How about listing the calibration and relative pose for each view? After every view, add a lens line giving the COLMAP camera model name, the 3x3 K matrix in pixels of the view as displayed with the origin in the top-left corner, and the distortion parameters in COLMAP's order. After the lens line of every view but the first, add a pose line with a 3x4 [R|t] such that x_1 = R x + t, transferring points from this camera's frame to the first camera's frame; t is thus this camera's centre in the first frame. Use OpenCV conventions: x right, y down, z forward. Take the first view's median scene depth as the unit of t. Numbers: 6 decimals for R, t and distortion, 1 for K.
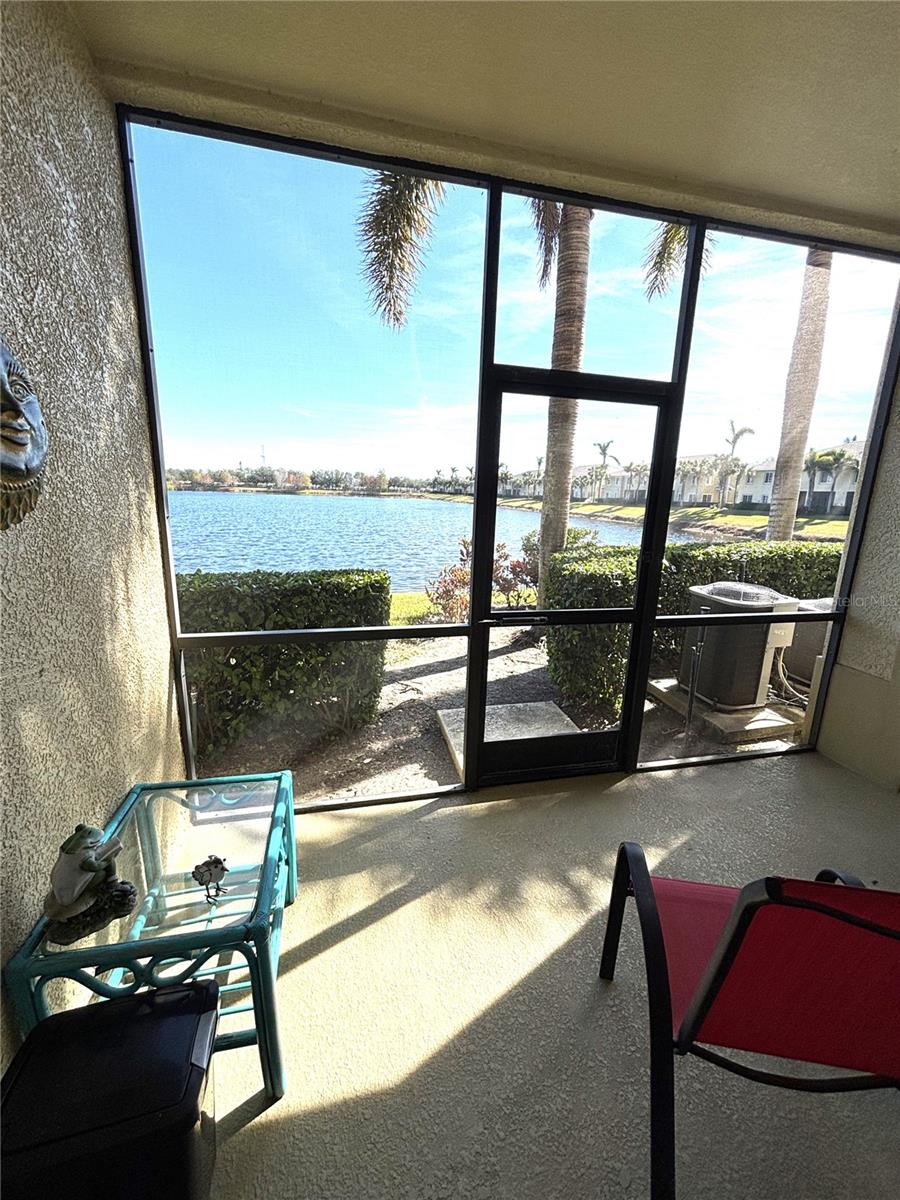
lens RADIAL K [[478.4, 0, 456.5], [0, 478.4, 601.4], [0, 0, 1]] dist [0.001896, -0.001350]
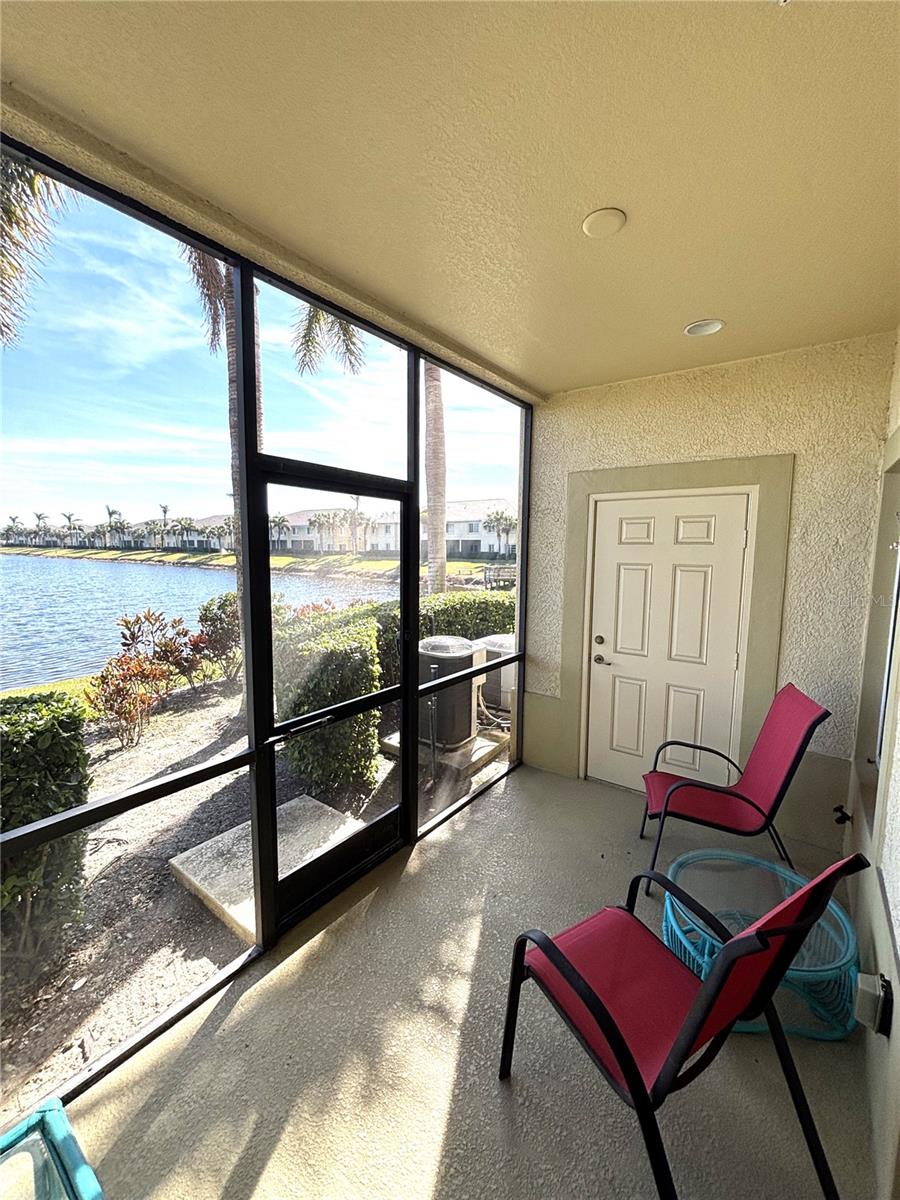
lens RADIAL K [[478.4, 0, 452.0], [0, 478.4, 602.4], [0, 0, 1]] dist [0.001896, -0.001350]
pose [[0.764443, -0.093915, 0.637814, -0.072231], [0.155658, 0.986950, -0.041238, -0.038125], [-0.625618, 0.130805, 0.769086, 0.038575]]
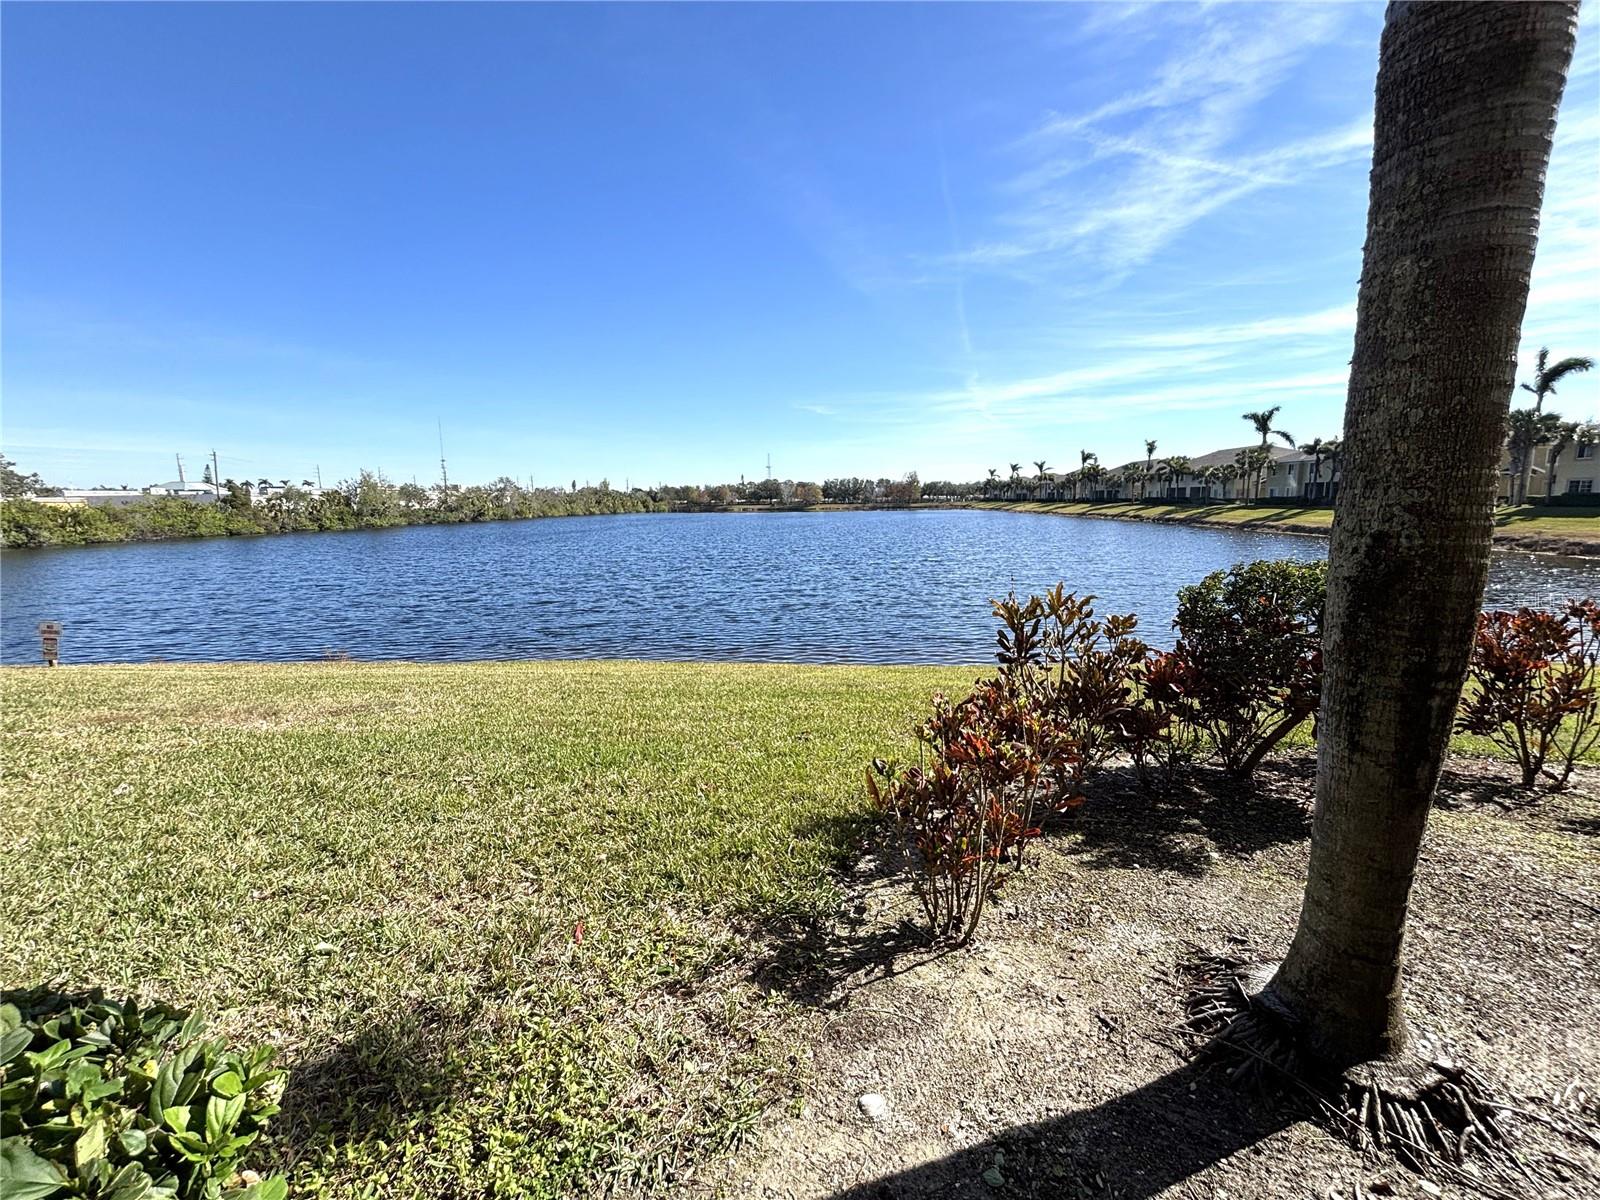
lens RADIAL K [[637.9, 0, 799.5], [0, 637.9, 611.7], [0, 0, 1]] dist [0.001896, -0.001350]
pose [[0.946040, 0.011884, -0.323833, 0.020565], [-0.030378, 0.998179, -0.052117, -0.091172], [0.322623, 0.059142, 0.944678, 0.480888]]
